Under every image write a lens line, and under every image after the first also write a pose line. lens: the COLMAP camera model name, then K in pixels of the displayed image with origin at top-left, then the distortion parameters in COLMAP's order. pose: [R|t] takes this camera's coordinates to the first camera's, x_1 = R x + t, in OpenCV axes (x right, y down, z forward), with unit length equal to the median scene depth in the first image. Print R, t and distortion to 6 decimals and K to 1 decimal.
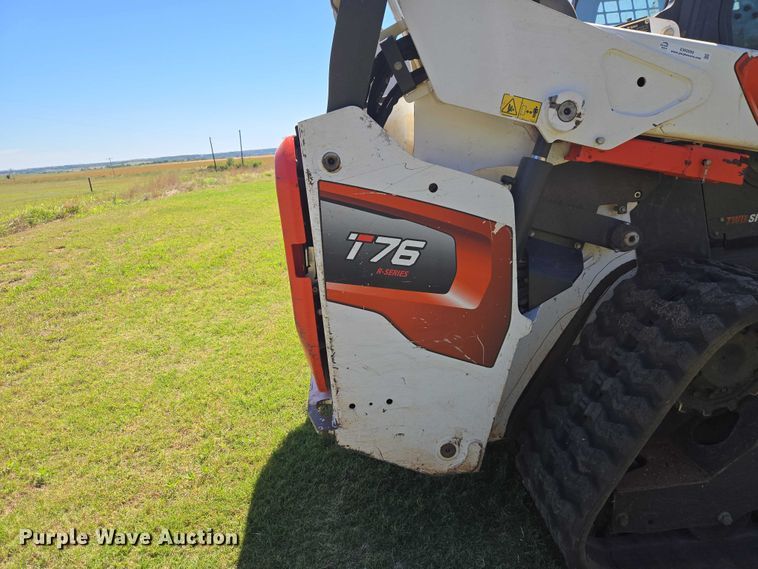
lens RADIAL K [[518.5, 0, 371.0], [0, 518.5, 288.8], [0, 0, 1]] dist [0.067334, -0.058219]
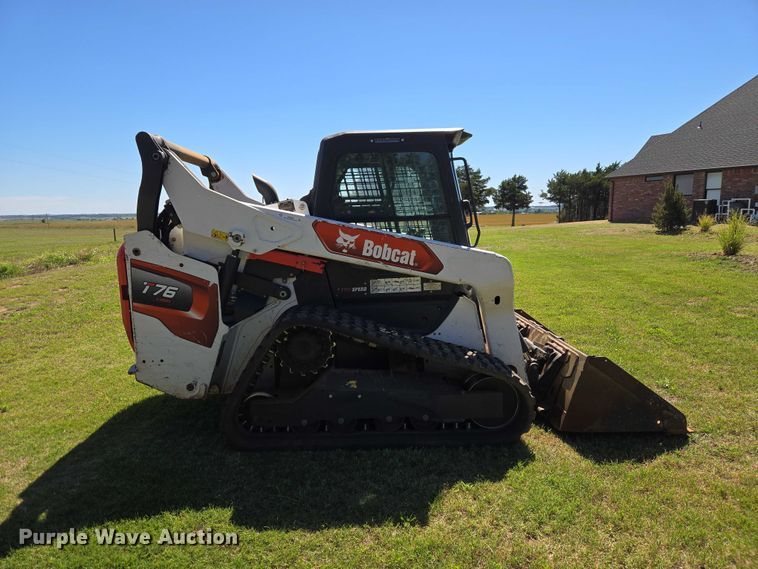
lens RADIAL K [[518.5, 0, 374.6], [0, 518.5, 289.7], [0, 0, 1]] dist [0.067334, -0.058219]
pose [[0.997242, 0.068528, -0.028508, 1.014770], [-0.071459, 0.990291, -0.119241, 0.128363], [0.020060, 0.120949, 0.992456, -1.250440]]
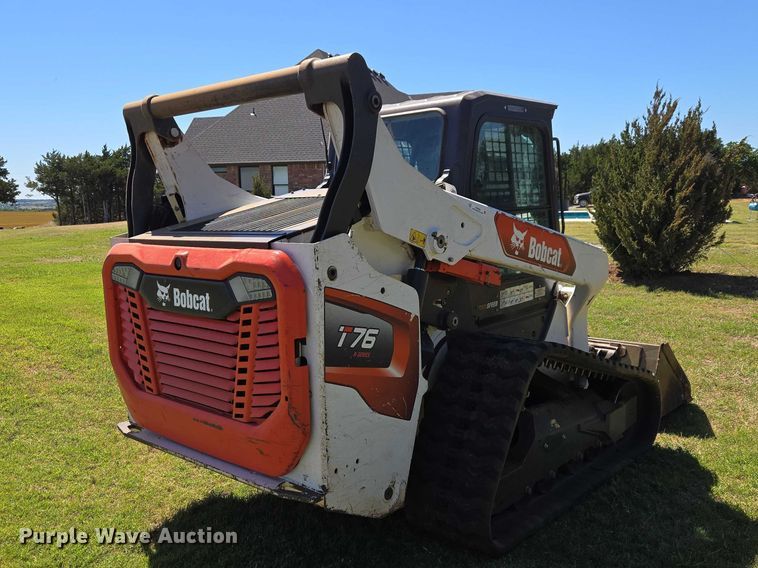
lens RADIAL K [[689.4, 0, 383.5], [0, 689.4, 308.6], [0, 0, 1]] dist [0.073406, 0.000000]
pose [[0.705086, -0.040010, 0.707992, -1.128437], [0.148953, 0.984489, -0.092707, 0.023108], [-0.693301, 0.170824, 0.700109, -0.269530]]
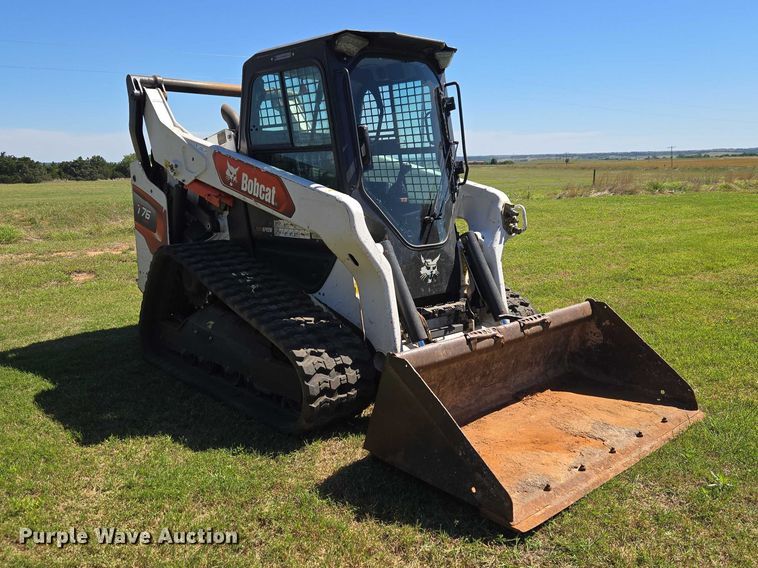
lens RADIAL K [[662.7, 0, 354.6], [0, 662.7, 274.4], [0, 0, 1]] dist [0.058294, -0.003615]
pose [[0.608649, 0.208864, -0.765456, 3.281873], [-0.249712, 0.966132, 0.065063, -0.250721], [0.753121, 0.151543, 0.640191, -0.315930]]
